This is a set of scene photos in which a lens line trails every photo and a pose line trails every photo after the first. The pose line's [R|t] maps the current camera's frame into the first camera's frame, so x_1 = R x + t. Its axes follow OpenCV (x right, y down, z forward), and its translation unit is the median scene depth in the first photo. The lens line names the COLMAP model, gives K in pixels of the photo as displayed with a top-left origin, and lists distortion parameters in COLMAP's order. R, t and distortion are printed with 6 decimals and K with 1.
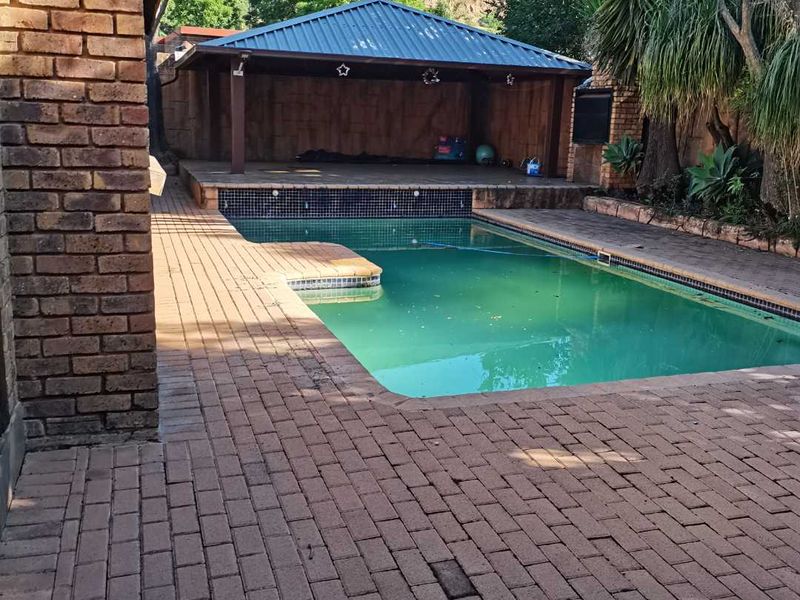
lens RADIAL K [[797.2, 0, 400.0], [0, 797.2, 300.0], [0, 0, 1]] dist [0.084961, -0.121791]
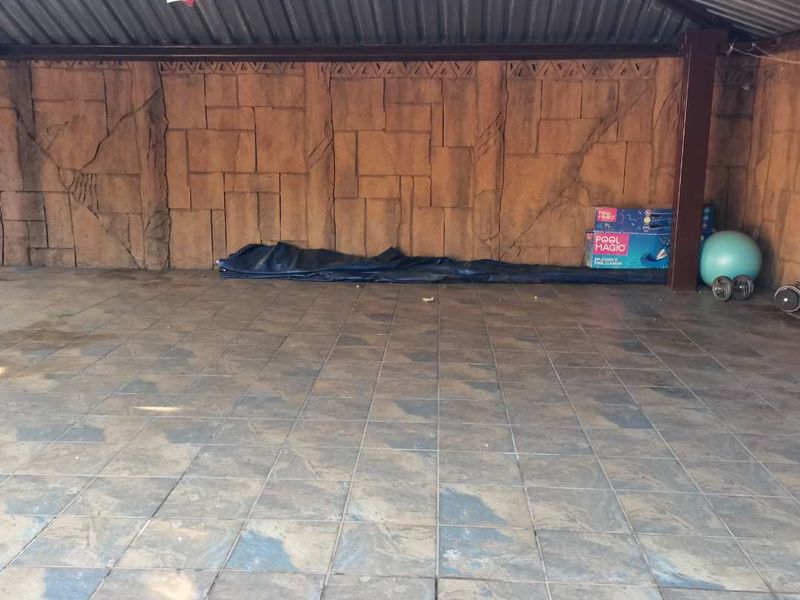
lens RADIAL K [[797.2, 0, 400.0], [0, 797.2, 300.0], [0, 0, 1]] dist [0.084961, -0.121791]
pose [[0.931684, 0.046751, -0.360249, 0.100447], [-0.058894, 0.998004, -0.022798, -0.150237], [0.358464, 0.042457, 0.932578, 0.634498]]
